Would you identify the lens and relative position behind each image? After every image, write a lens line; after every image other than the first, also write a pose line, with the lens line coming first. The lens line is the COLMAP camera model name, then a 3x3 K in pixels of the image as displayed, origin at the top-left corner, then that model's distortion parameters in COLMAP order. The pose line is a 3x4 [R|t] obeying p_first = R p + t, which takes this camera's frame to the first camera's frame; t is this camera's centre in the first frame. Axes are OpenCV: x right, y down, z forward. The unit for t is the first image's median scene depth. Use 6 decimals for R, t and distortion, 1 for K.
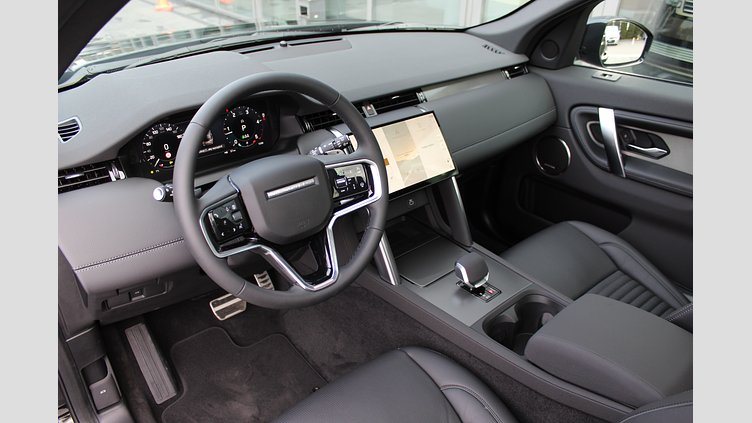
lens RADIAL K [[542.1, 0, 376.0], [0, 542.1, 211.5], [0, 0, 1]] dist [-0.087881, 0.001607]
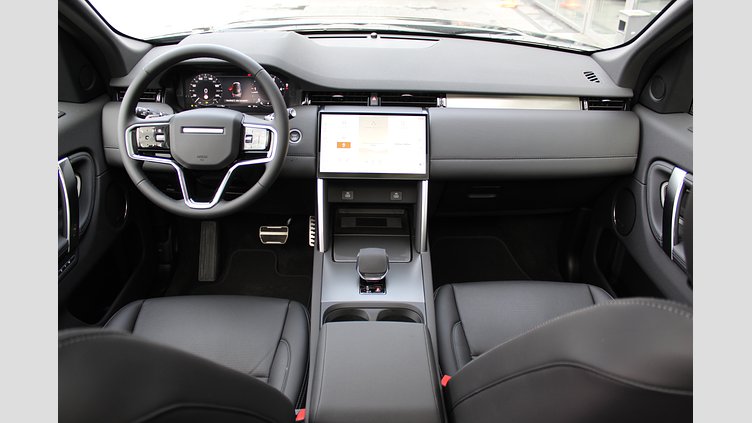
lens RADIAL K [[542.1, 0, 376.0], [0, 542.1, 211.5], [0, 0, 1]] dist [-0.087881, 0.001607]
pose [[0.761648, 0.312753, -0.567519, 0.598569], [-0.314907, 0.944086, 0.097649, -0.071770], [0.566326, 0.104342, 0.817550, 0.105316]]
